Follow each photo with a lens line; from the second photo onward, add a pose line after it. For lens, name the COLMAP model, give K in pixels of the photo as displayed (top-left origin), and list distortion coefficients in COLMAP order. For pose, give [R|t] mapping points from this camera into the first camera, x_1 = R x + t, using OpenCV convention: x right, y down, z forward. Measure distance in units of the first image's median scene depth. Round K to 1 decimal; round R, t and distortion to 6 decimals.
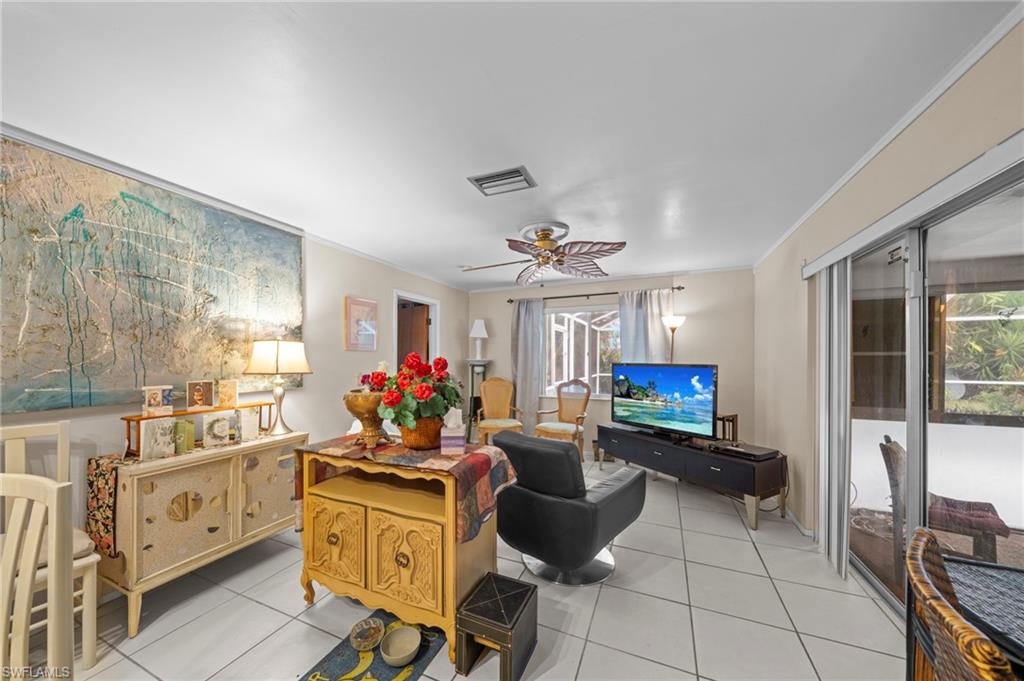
lens RADIAL K [[358.6, 0, 503.1], [0, 358.6, 358.0], [0, 0, 1]] dist [-0.000518, -0.000424]
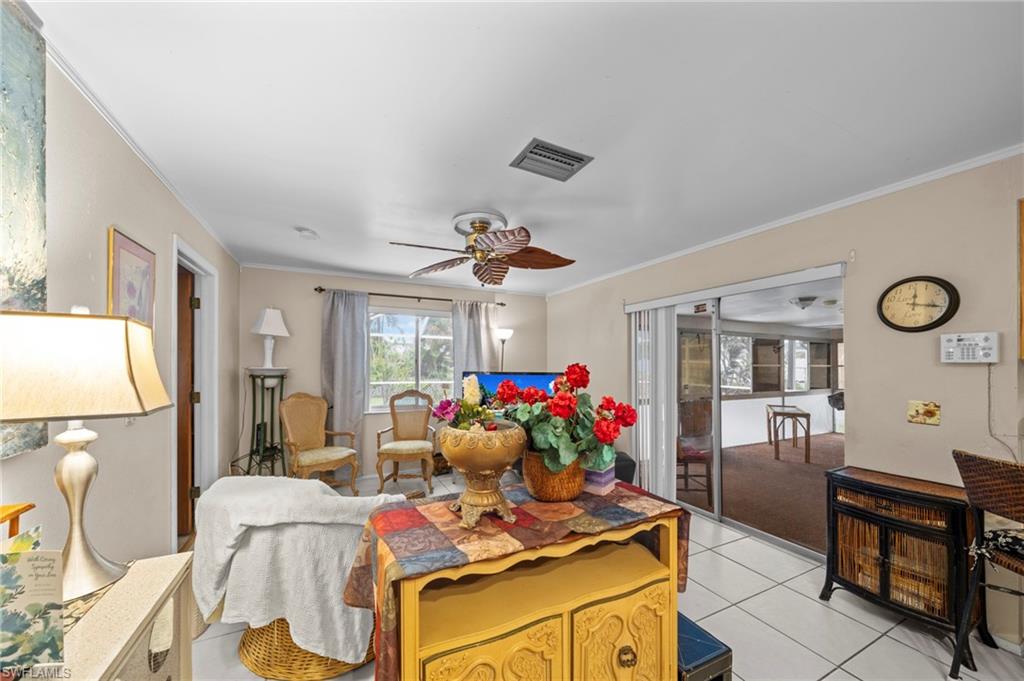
lens RADIAL K [[358.6, 0, 509.4], [0, 358.6, 361.8], [0, 0, 1]] dist [-0.000518, -0.000424]
pose [[0.641766, 0.012916, 0.766791, -0.326864], [-0.007772, 0.999916, -0.010337, -0.003630], [-0.766861, 0.000674, 0.641813, 0.241351]]
